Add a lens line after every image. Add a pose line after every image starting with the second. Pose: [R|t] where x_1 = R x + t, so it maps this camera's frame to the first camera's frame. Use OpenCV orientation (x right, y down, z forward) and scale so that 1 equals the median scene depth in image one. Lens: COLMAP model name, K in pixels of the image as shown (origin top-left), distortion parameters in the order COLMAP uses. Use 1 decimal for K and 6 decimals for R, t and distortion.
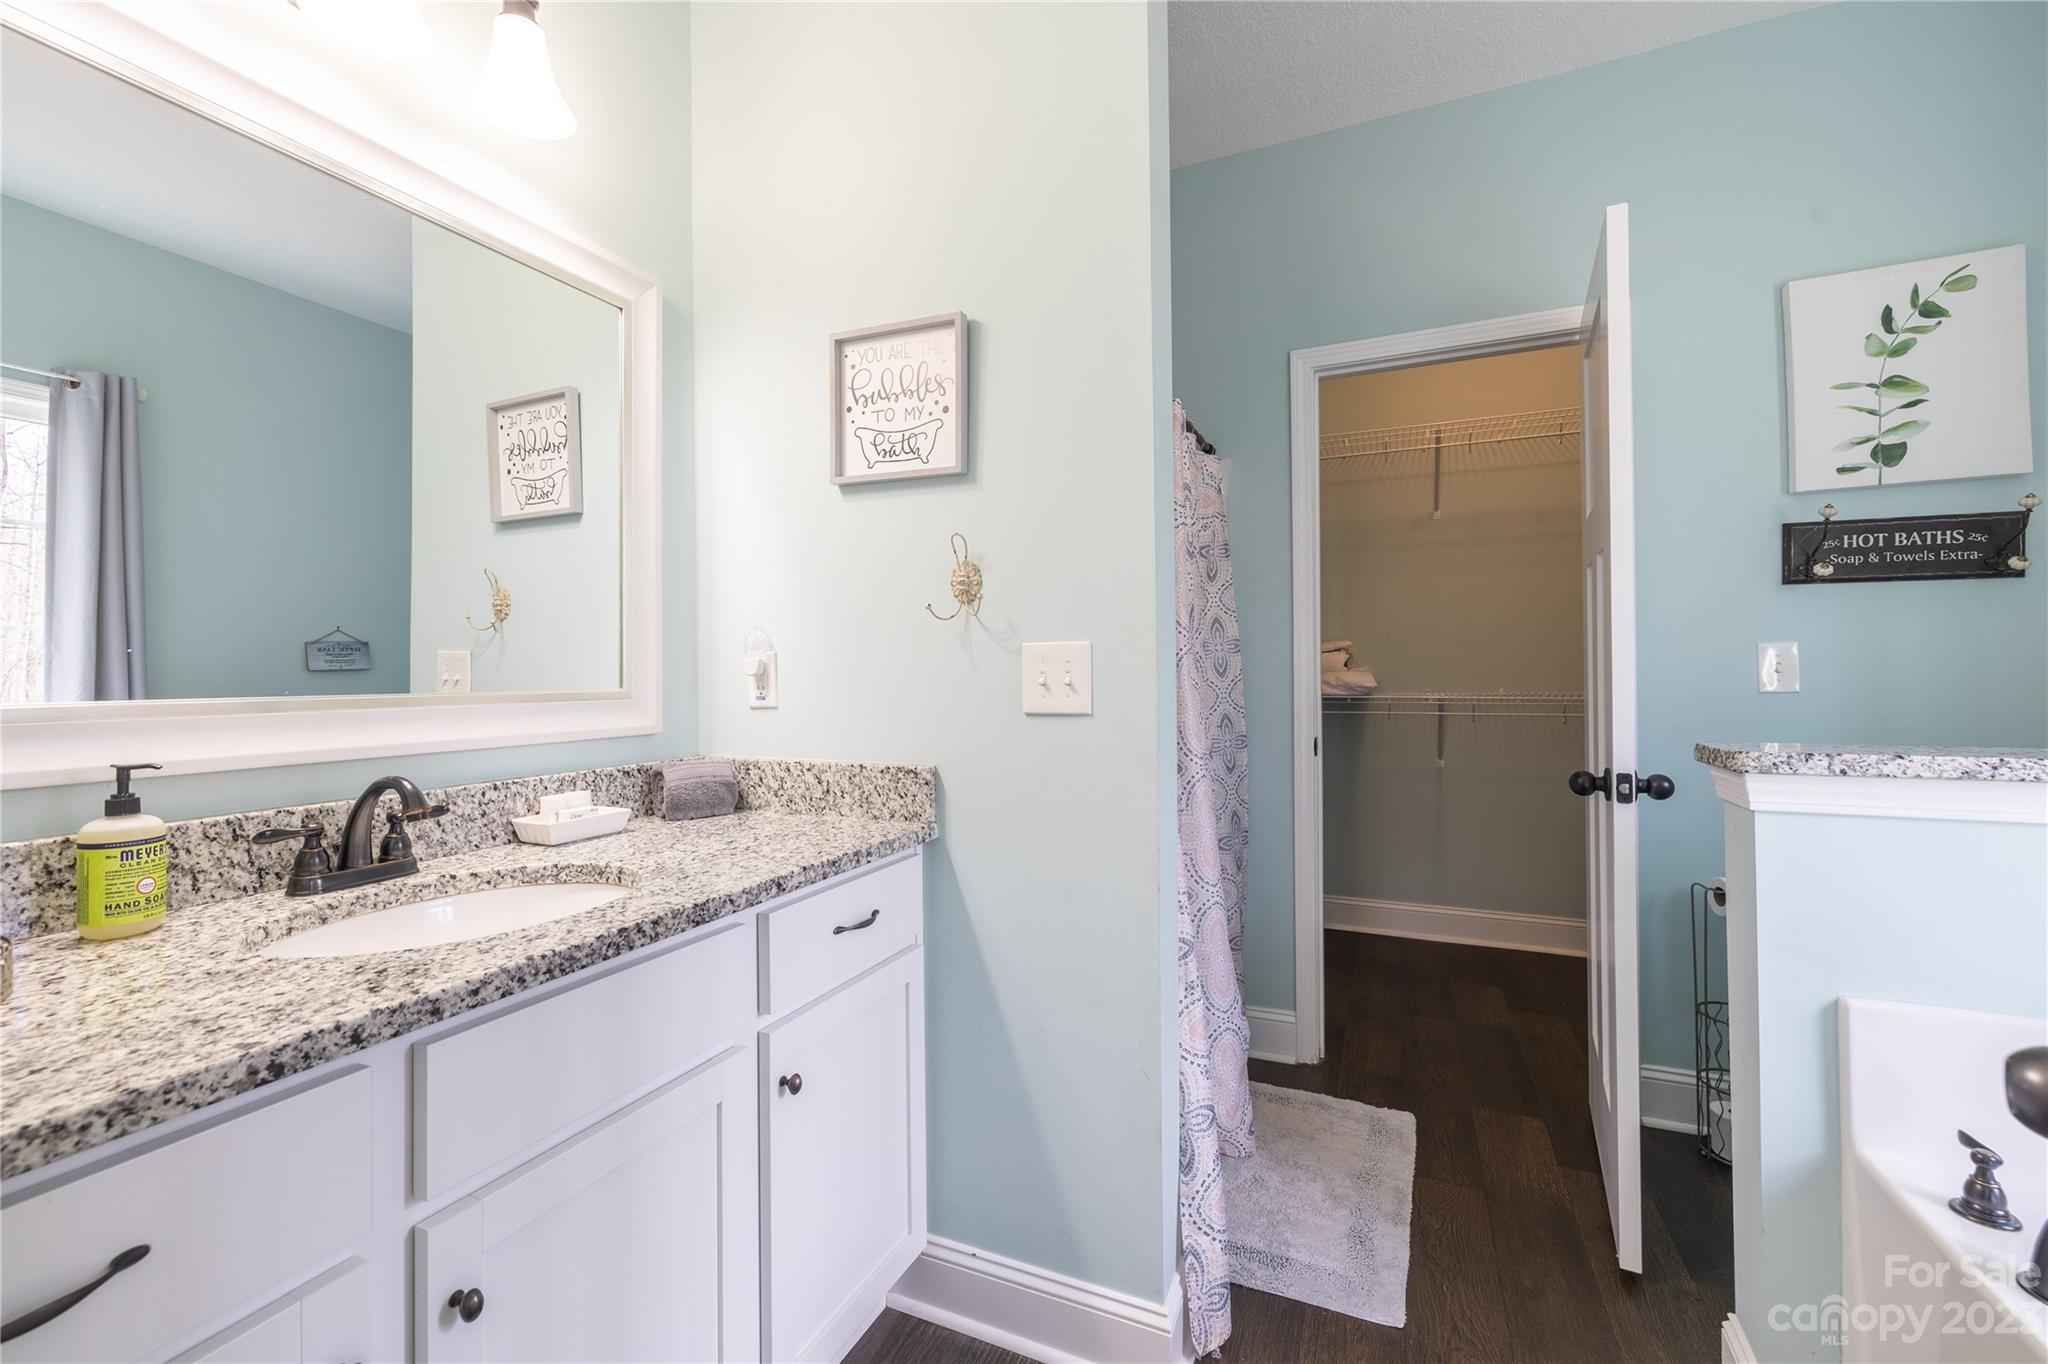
lens RADIAL K [[859.0, 0, 1016.7], [0, 859.0, 665.4], [0, 0, 1]] dist [-0.002806, -0.000188]
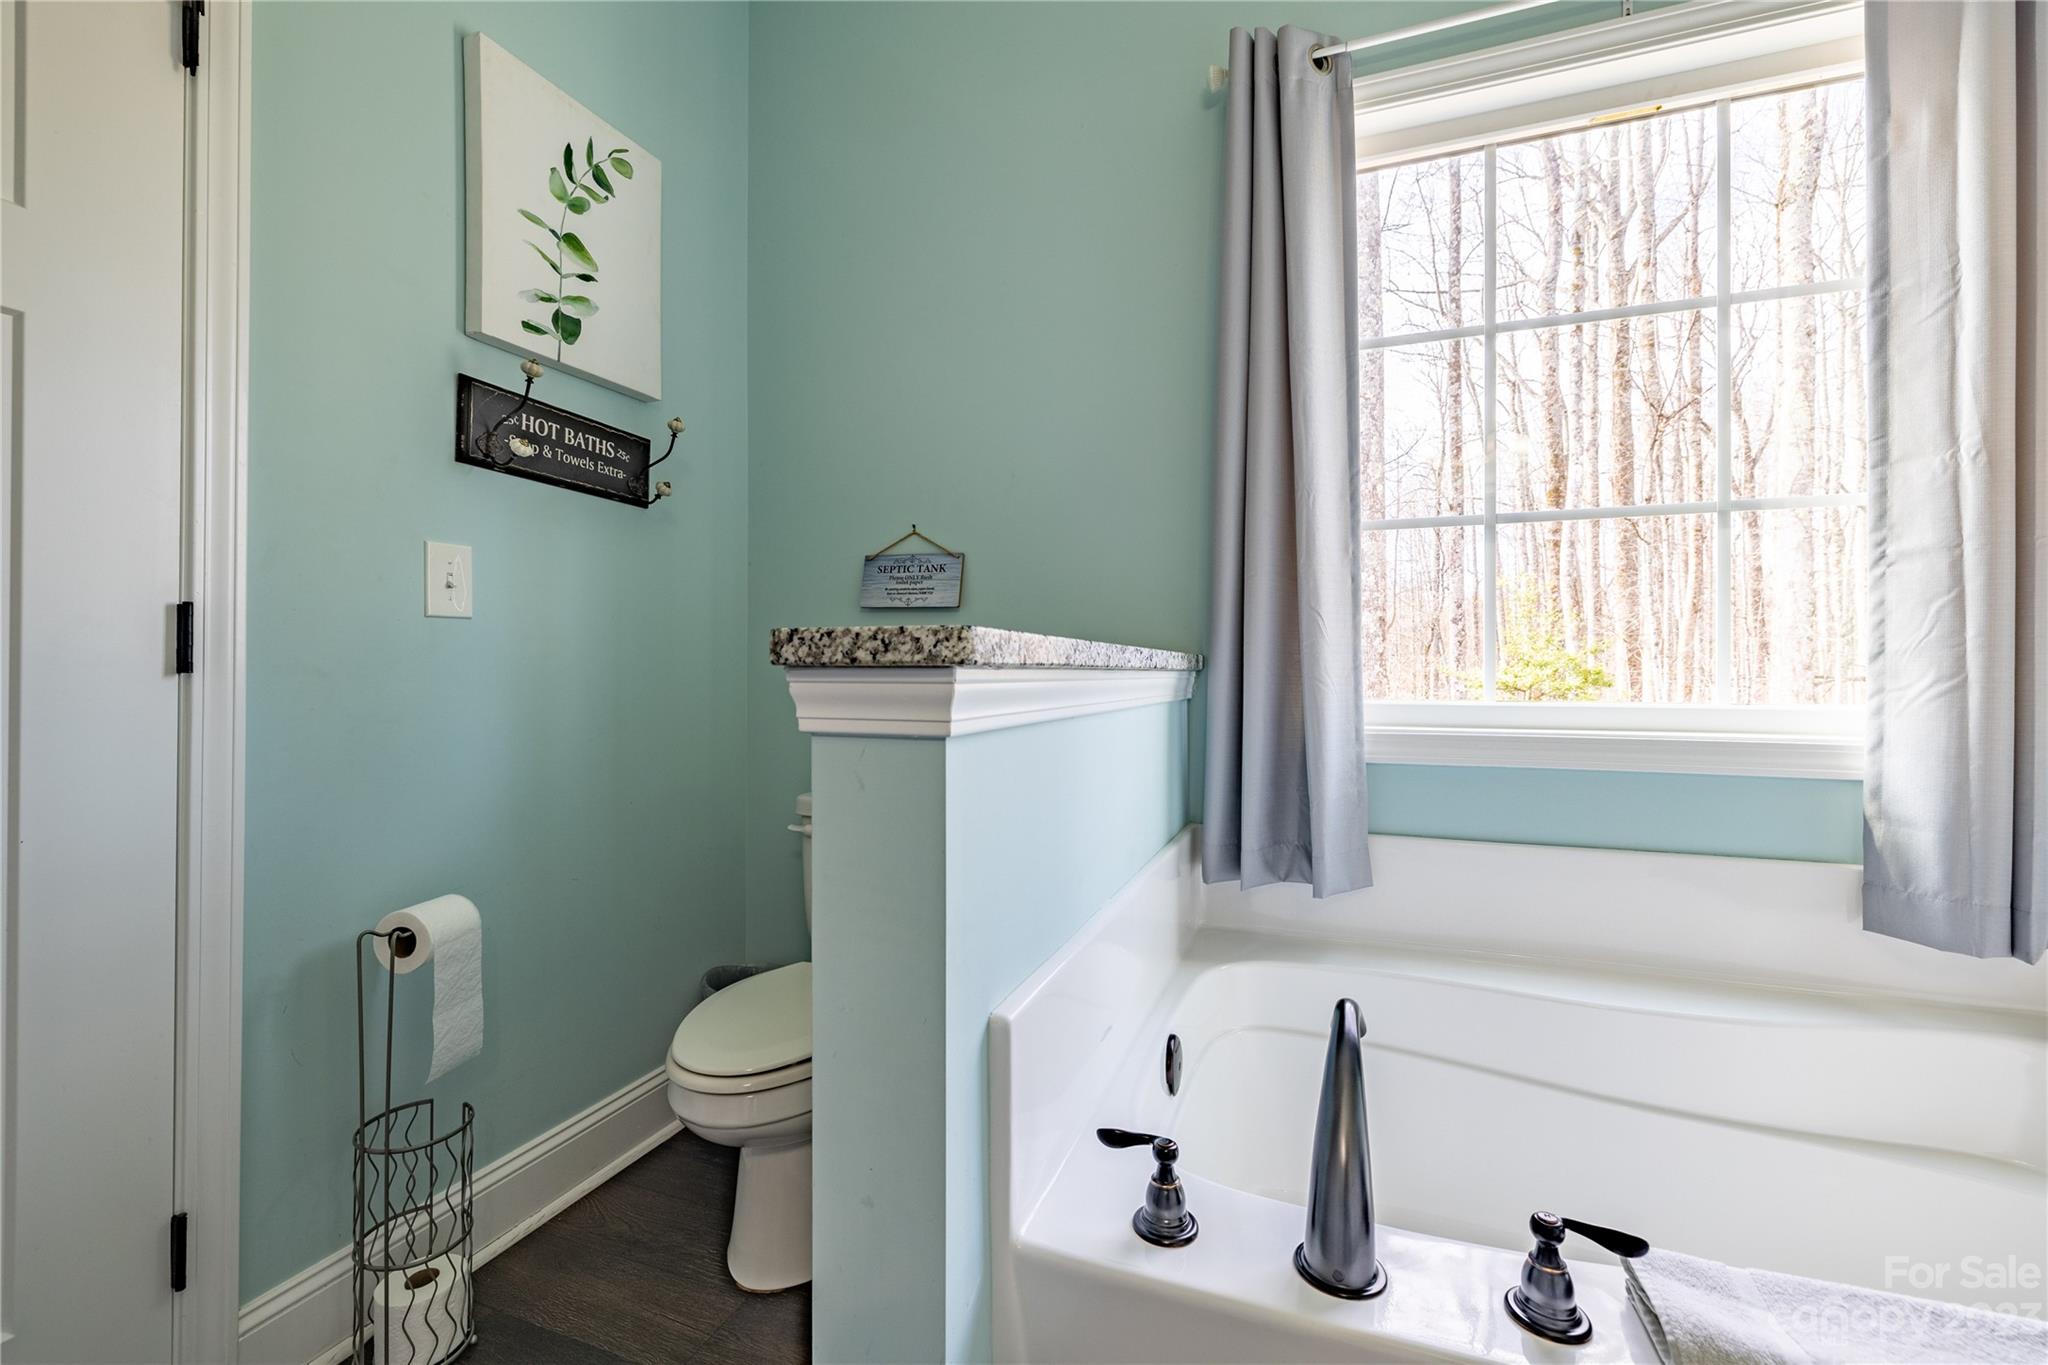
lens RADIAL K [[859.0, 0, 1015.9], [0, 859.0, 666.4], [0, 0, 1]] dist [-0.002806, -0.000188]
pose [[-0.051046, 0.015832, 0.998571, 0.253723], [-0.006204, 0.999850, -0.016170, 0.109829], [-0.998677, -0.007021, -0.050940, 0.805414]]
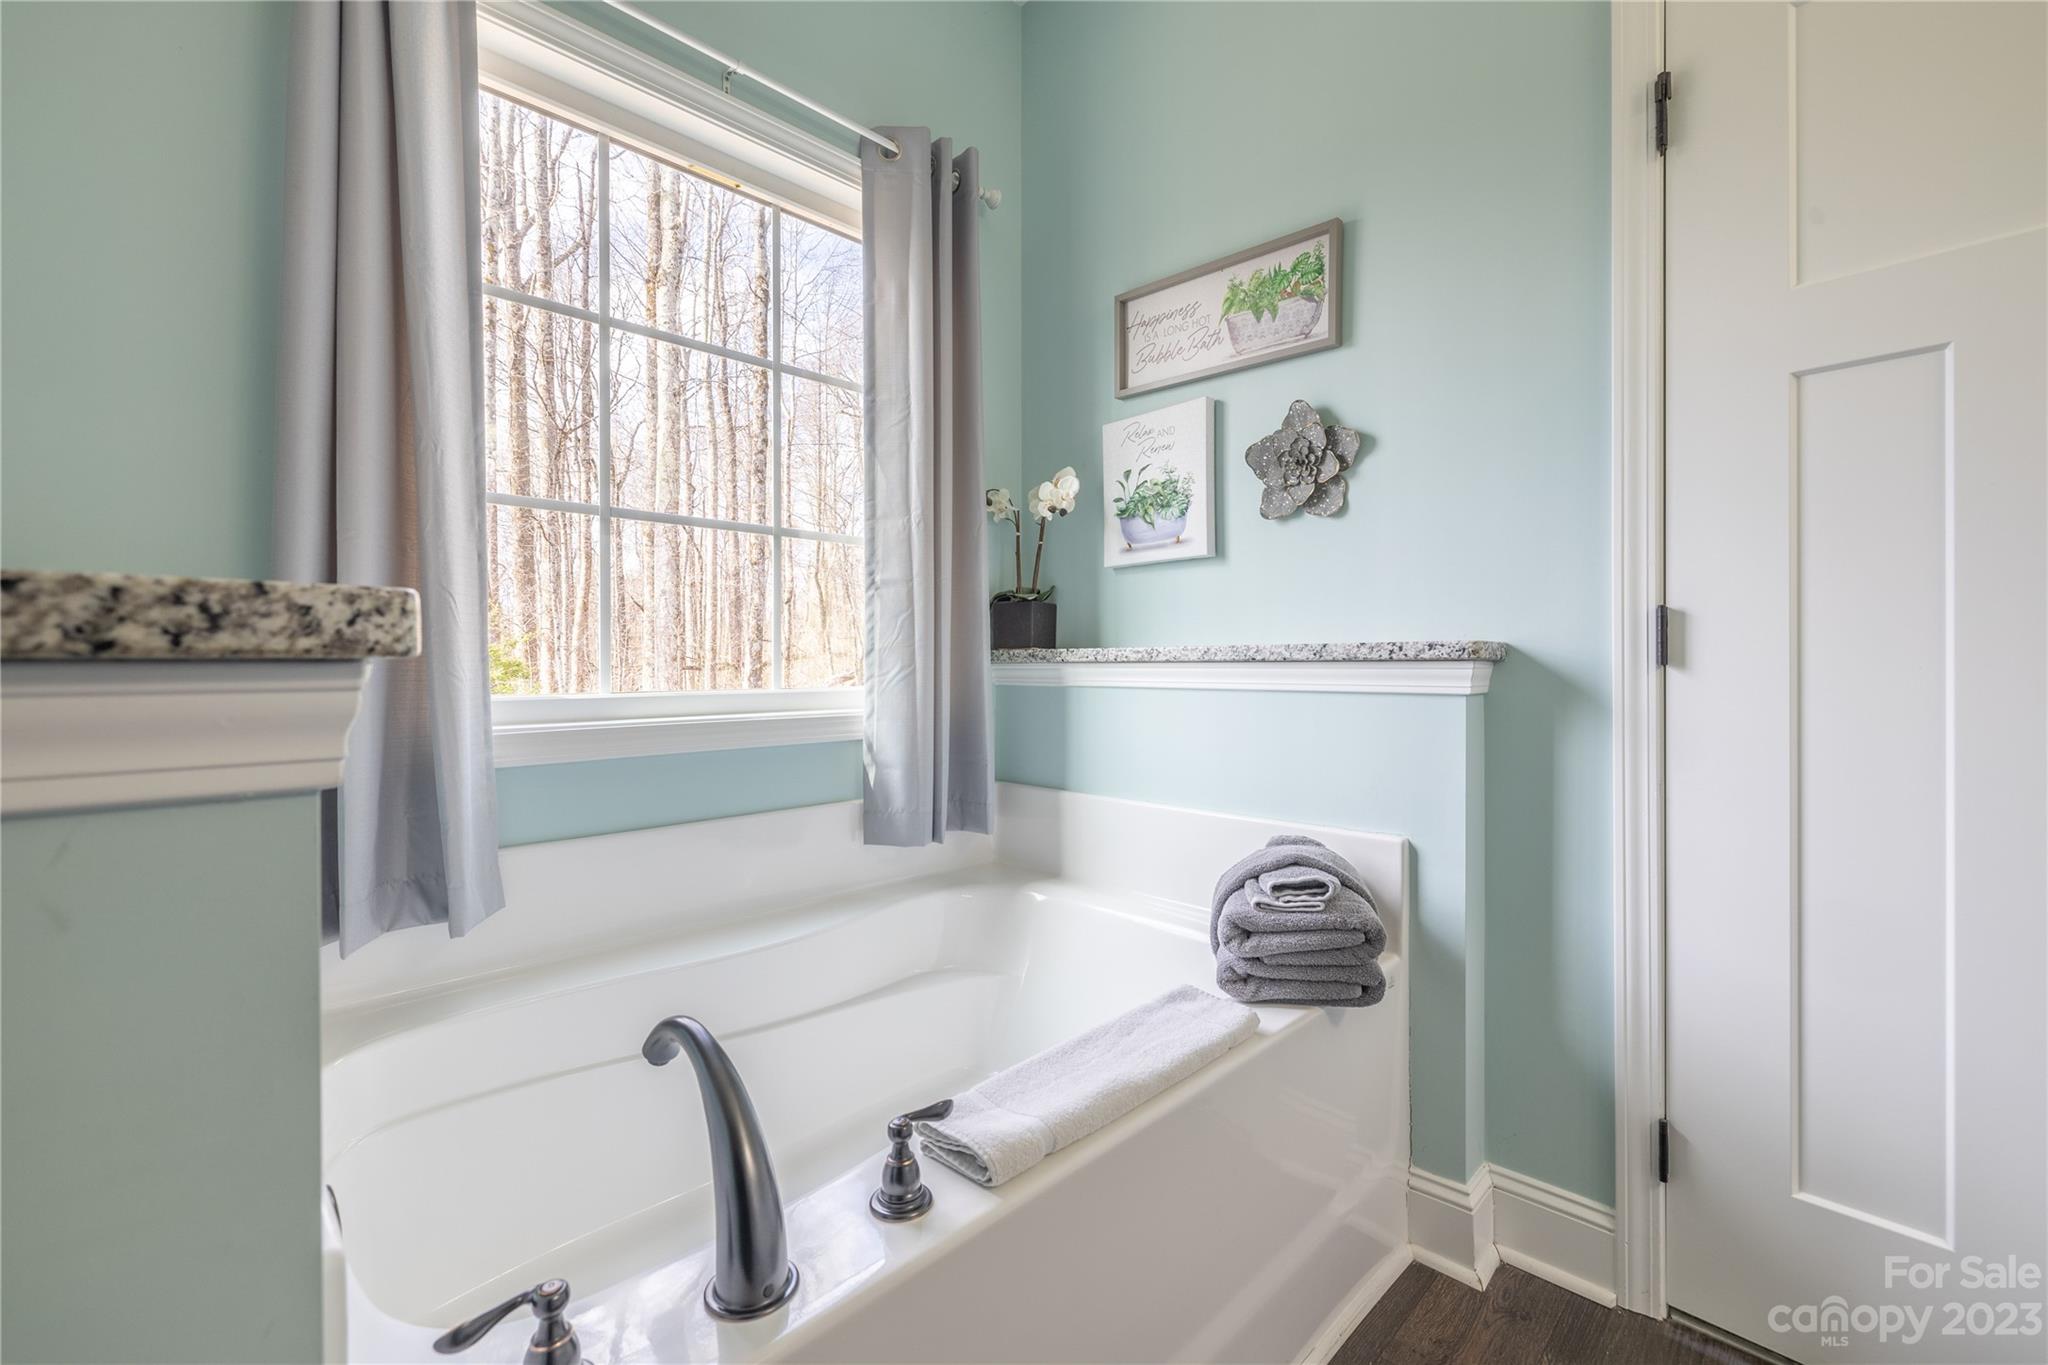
lens RADIAL K [[859.0, 0, 1013.7], [0, 859.0, 665.9], [0, 0, 1]] dist [-0.002806, -0.000188]
pose [[-0.934382, 0.010132, 0.356129, 0.431860], [0.009219, 0.999948, -0.004260, 0.107367], [-0.356153, -0.000698, -0.934427, 0.979610]]
